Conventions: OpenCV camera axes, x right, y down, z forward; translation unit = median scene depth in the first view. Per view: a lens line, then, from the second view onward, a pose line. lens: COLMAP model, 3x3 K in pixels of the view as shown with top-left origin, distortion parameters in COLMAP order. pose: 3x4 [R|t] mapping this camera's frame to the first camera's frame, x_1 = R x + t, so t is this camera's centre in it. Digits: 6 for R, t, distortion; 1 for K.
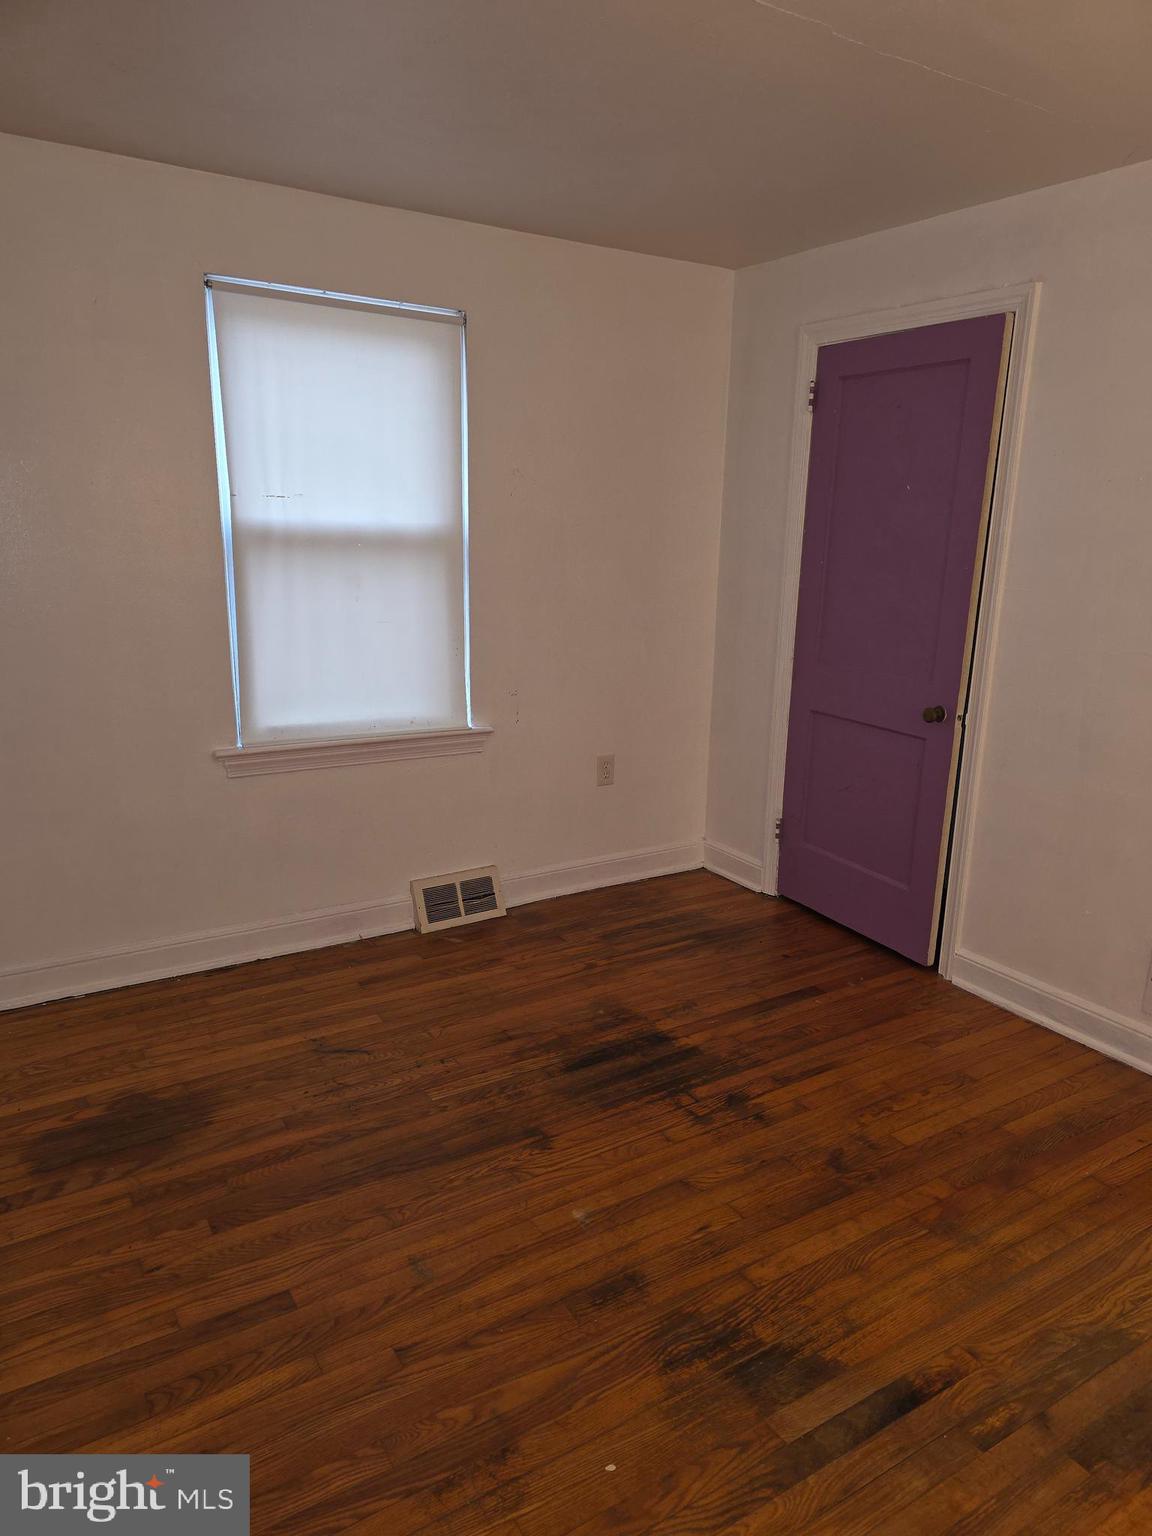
lens RADIAL K [[1030.7, 0, 572.1], [0, 1030.7, 772.0], [0, 0, 1]] dist [0.055428, -0.036367]
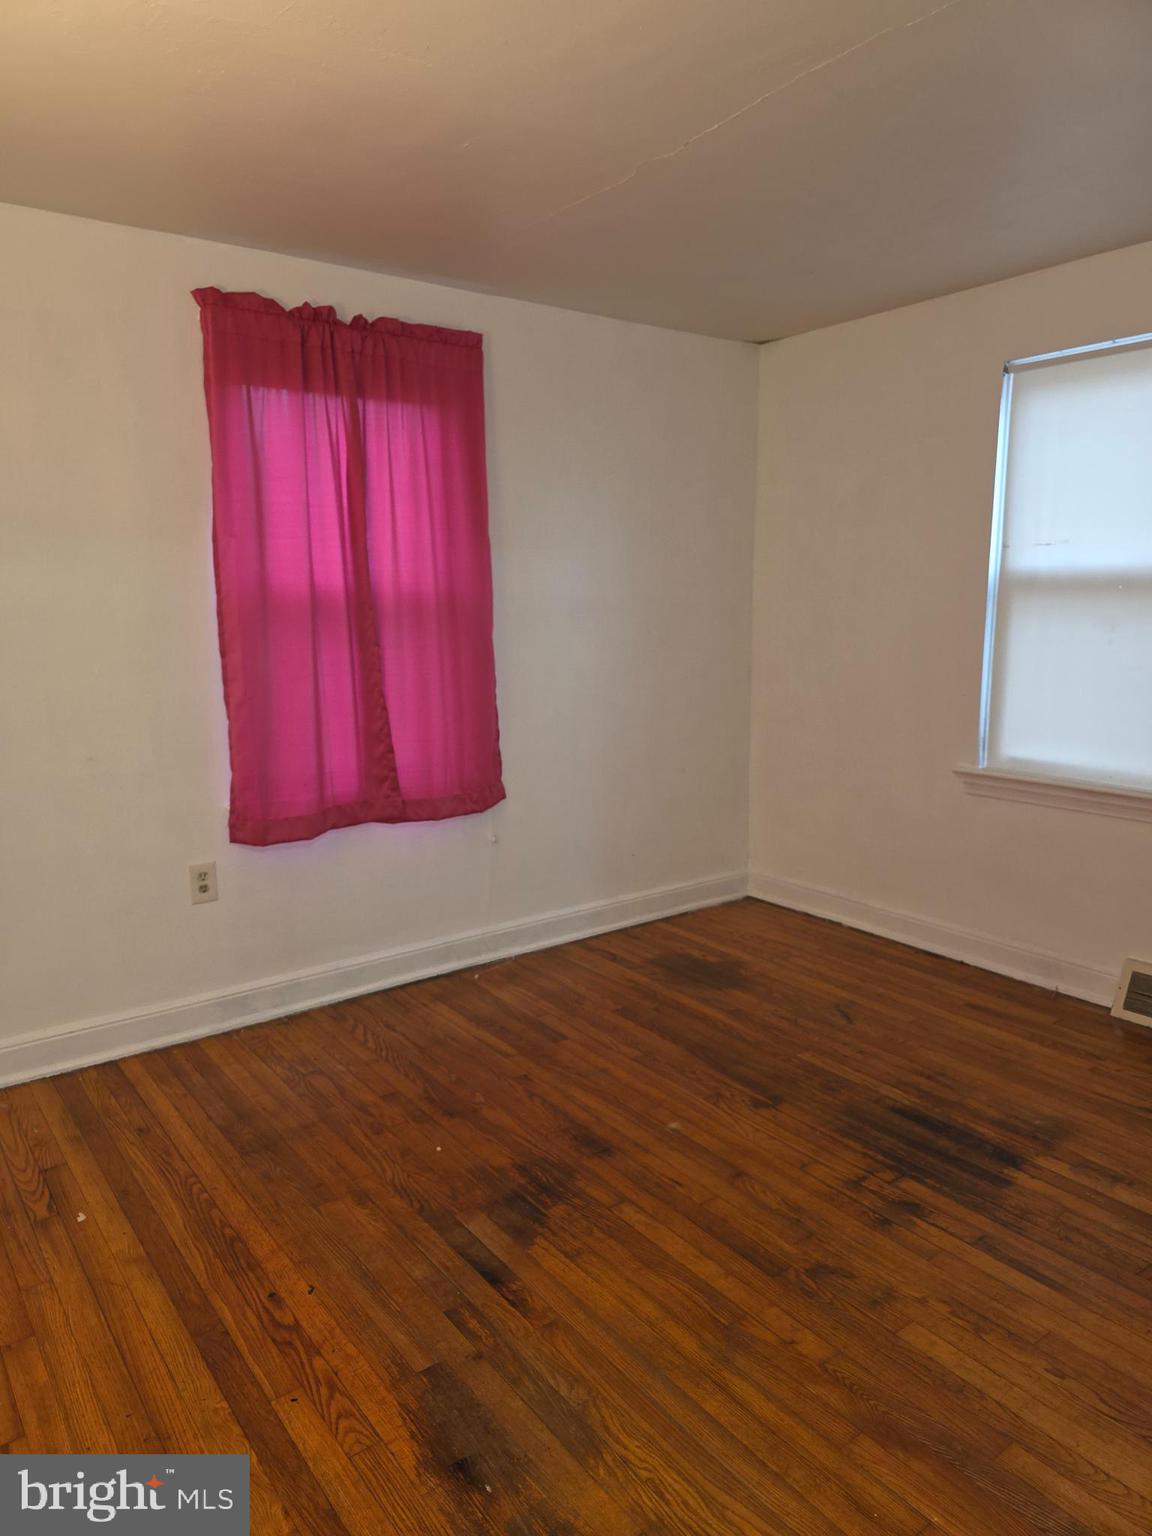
lens RADIAL K [[1030.7, 0, 576.2], [0, 1030.7, 763.3], [0, 0, 1]] dist [0.055428, -0.036367]
pose [[0.083235, 0.138108, -0.986913, 0.970233], [-0.223453, 0.967718, 0.116576, -0.080997], [0.971154, 0.210826, 0.111409, 0.578522]]
